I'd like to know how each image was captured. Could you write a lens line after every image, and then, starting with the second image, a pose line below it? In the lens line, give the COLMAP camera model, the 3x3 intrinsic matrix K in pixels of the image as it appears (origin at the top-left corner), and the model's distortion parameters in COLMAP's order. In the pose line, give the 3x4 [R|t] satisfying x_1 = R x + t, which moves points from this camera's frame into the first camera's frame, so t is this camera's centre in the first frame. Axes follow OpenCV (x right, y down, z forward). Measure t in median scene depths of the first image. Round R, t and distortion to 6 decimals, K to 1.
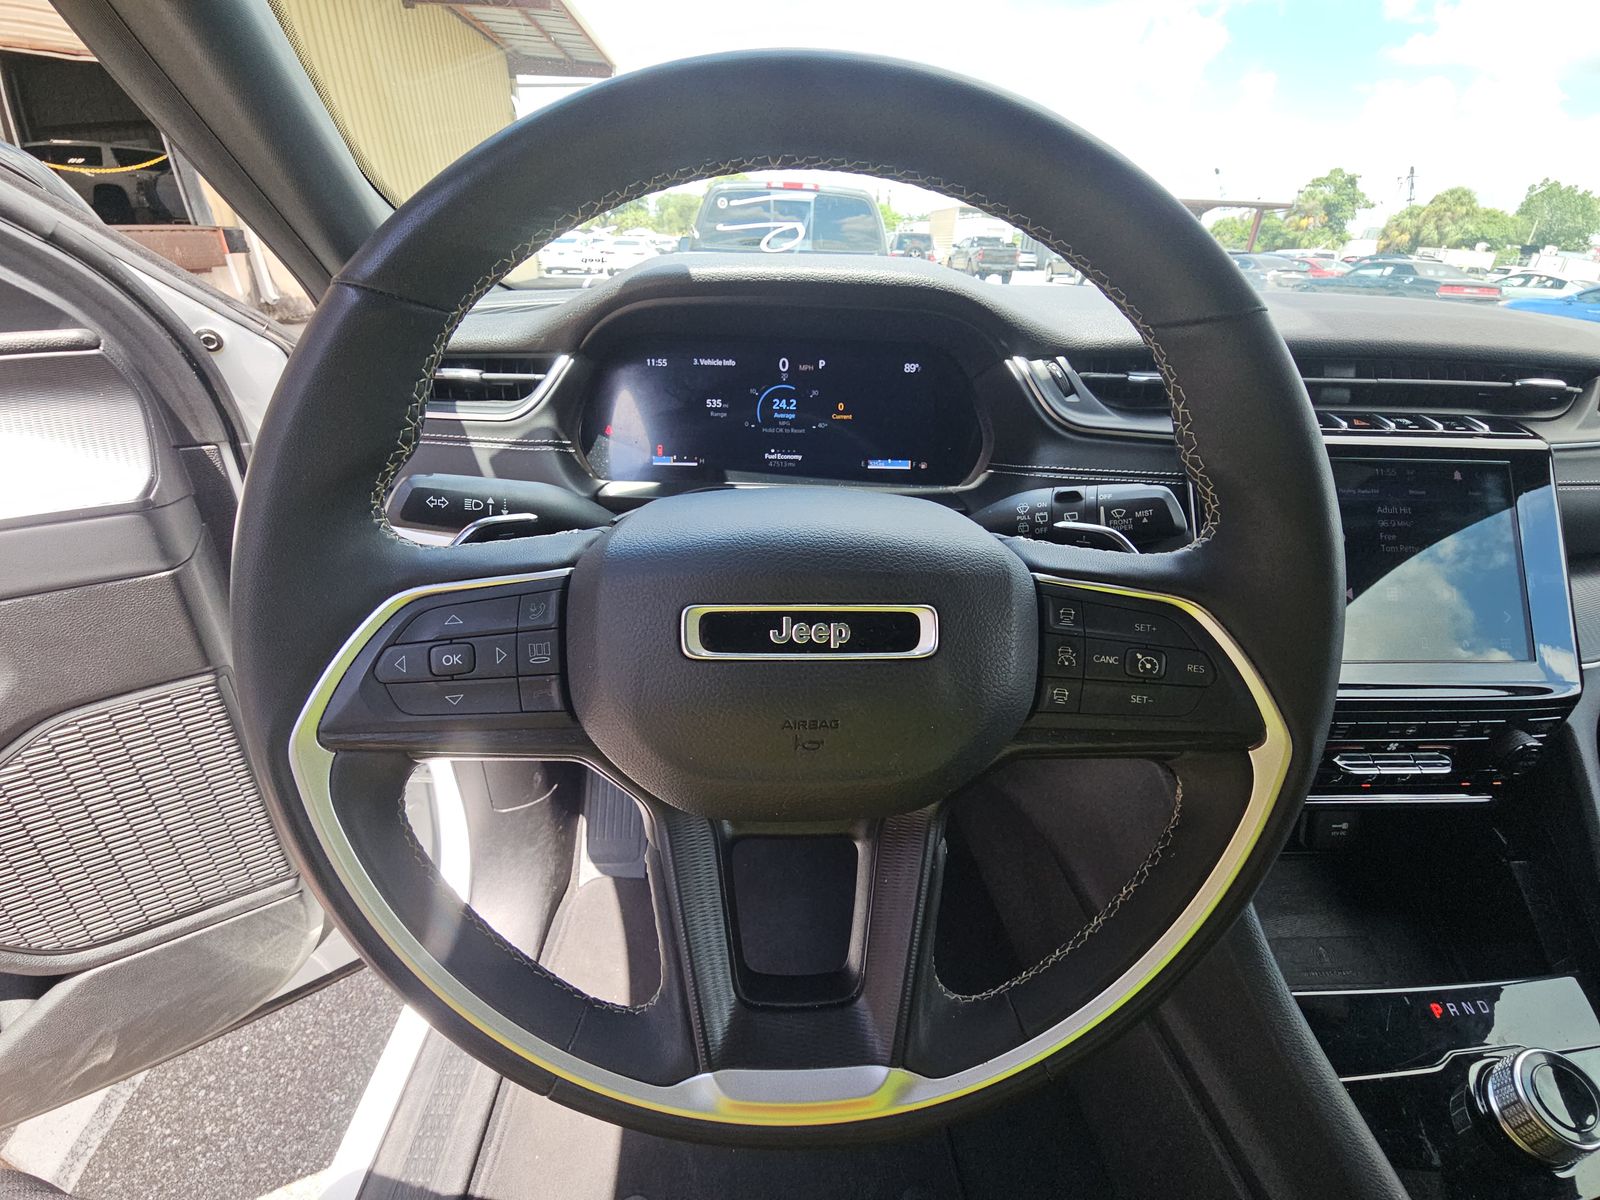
lens RADIAL K [[647.2, 0, 801.8], [0, 647.2, 601.2], [0, 0, 1]] dist [0.014115, -0.012913]
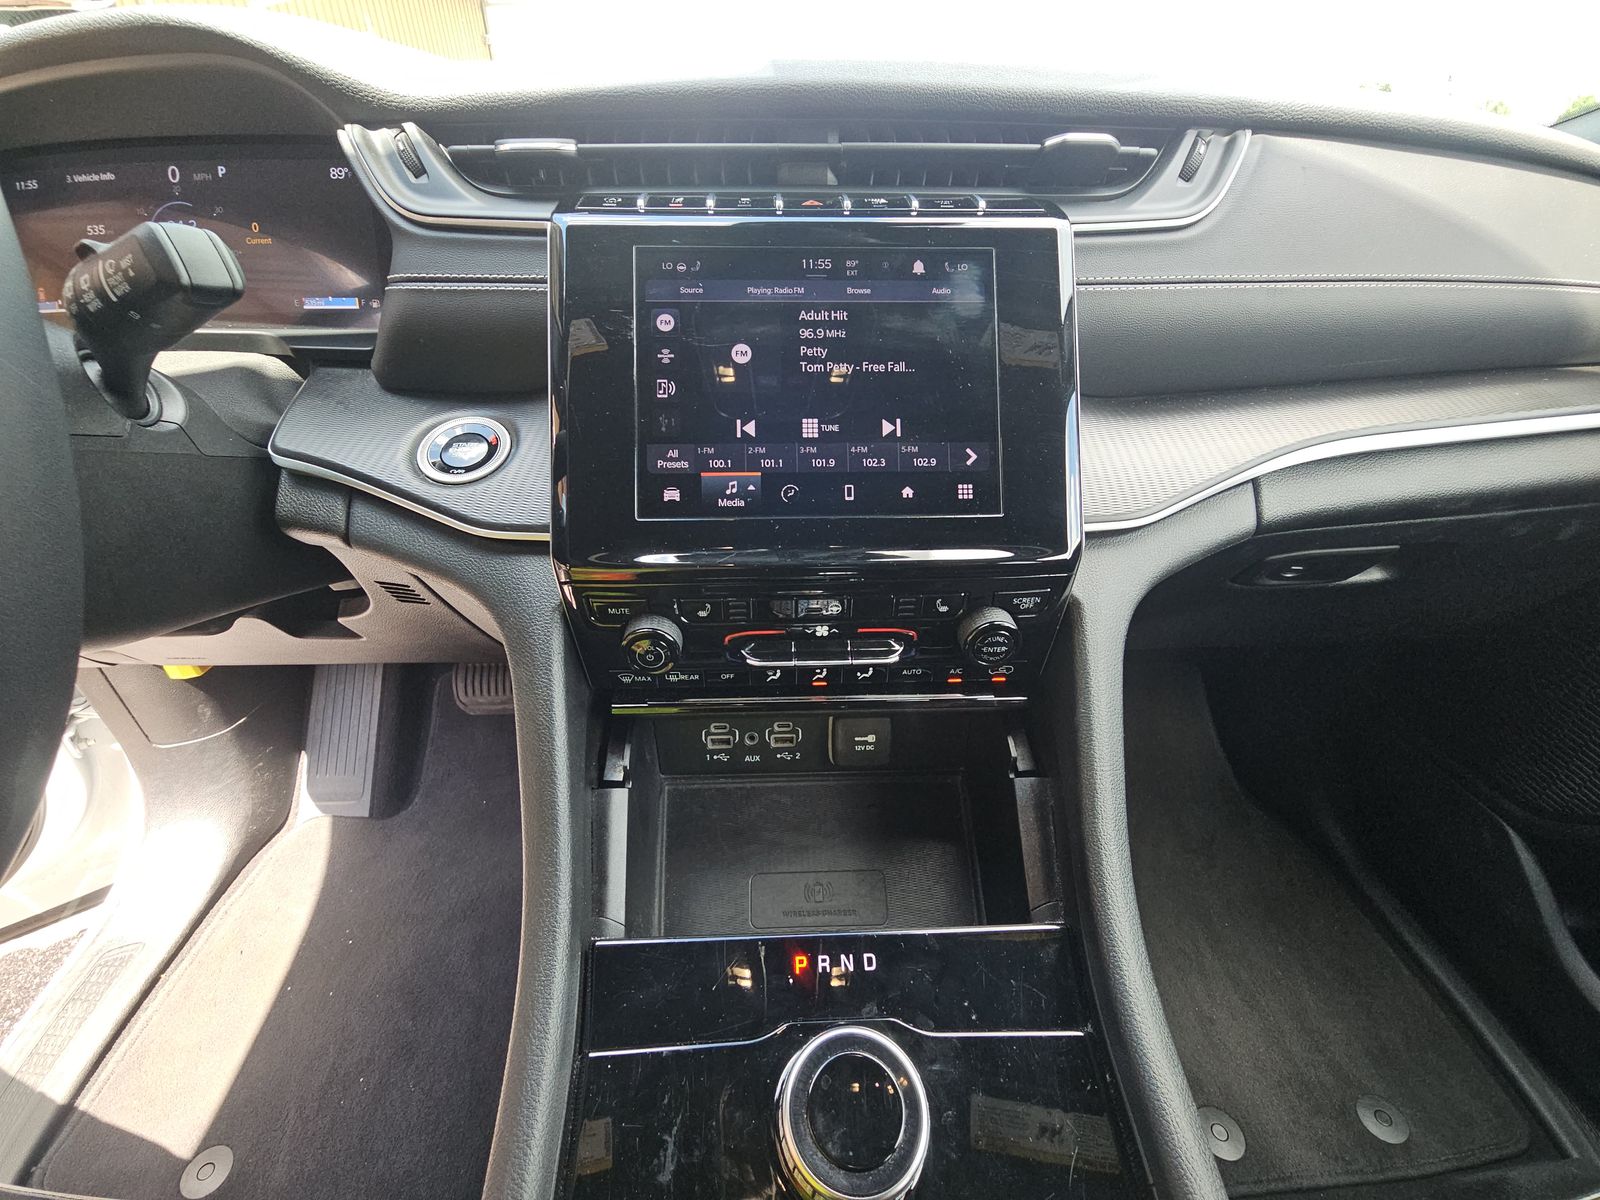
lens RADIAL K [[647.2, 0, 806.8], [0, 647.2, 605.7], [0, 0, 1]] dist [0.014115, -0.012913]
pose [[0.999641, -0.015751, -0.021655, 0.832887], [0.017443, 0.996617, 0.080317, 0.120645], [0.020317, -0.080666, 0.996534, 0.212333]]
